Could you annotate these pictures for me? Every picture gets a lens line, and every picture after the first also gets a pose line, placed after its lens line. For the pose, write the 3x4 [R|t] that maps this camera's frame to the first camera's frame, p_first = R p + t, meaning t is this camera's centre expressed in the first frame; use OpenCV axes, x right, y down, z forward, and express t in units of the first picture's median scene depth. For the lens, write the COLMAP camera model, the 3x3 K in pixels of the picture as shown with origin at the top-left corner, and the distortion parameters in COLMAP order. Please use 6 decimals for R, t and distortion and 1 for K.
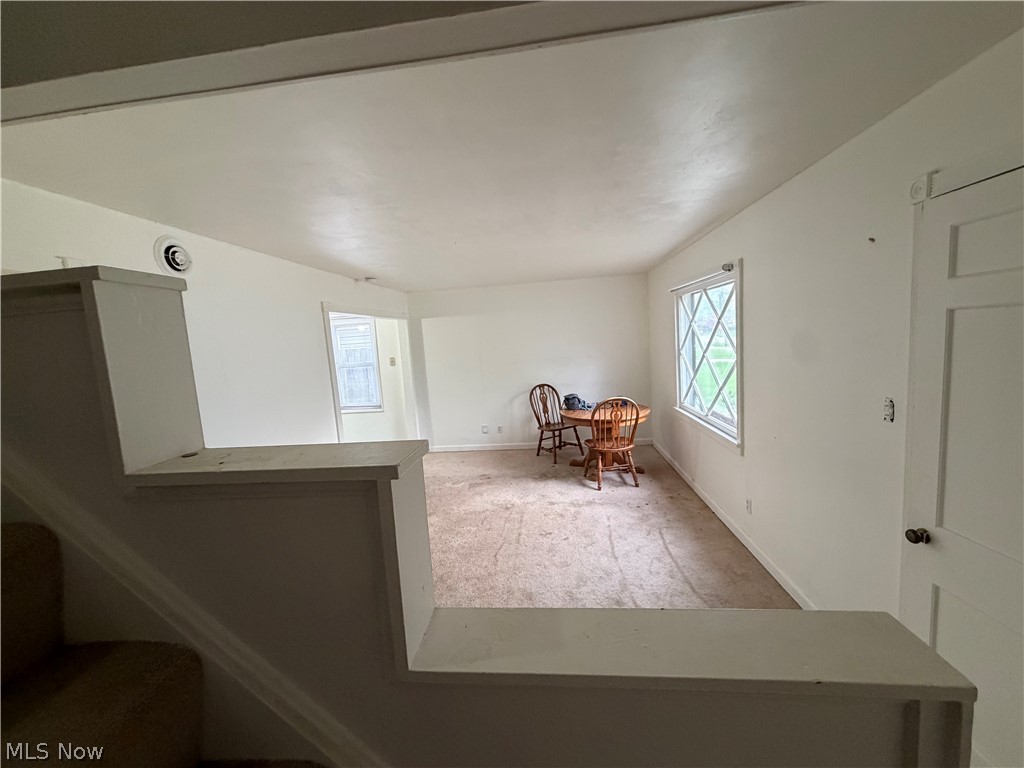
lens RADIAL K [[407.6, 0, 509.3], [0, 407.6, 383.7], [0, 0, 1]] dist [0.000319, 0.000127]
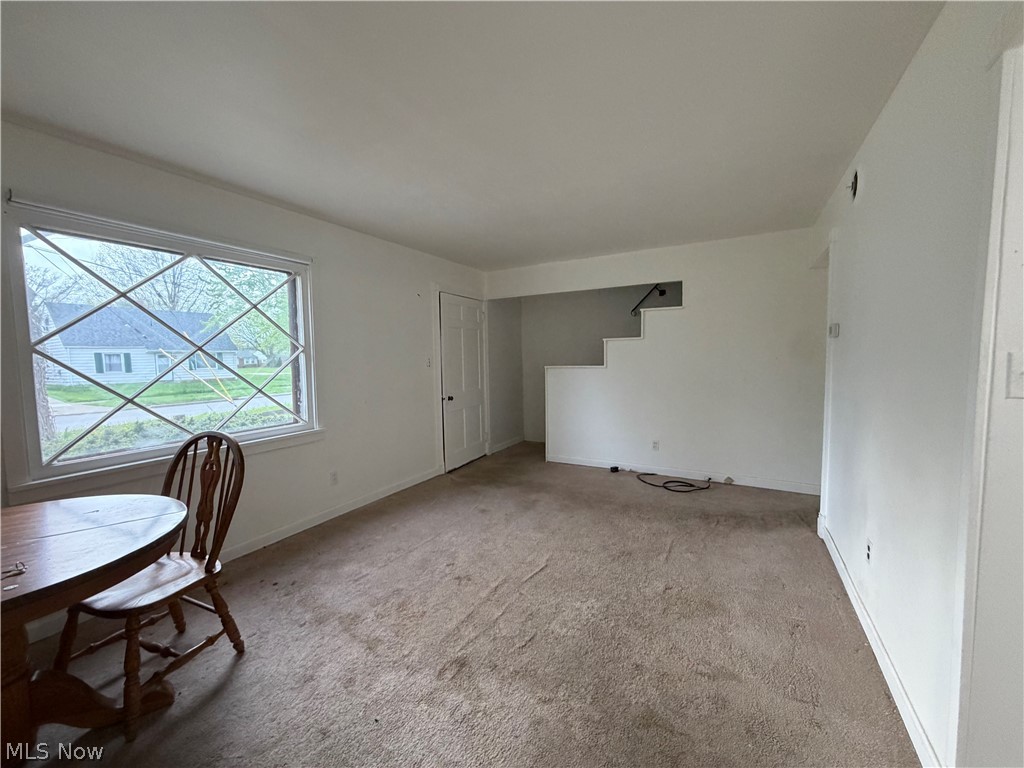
lens RADIAL K [[407.6, 0, 509.3], [0, 407.6, 383.7], [0, 0, 1]] dist [0.000319, 0.000127]
pose [[-0.914083, 0.051517, 0.402242, -0.241338], [0.118788, 0.982405, 0.144119, -0.048464], [-0.387739, 0.179519, -0.904119, 1.307159]]
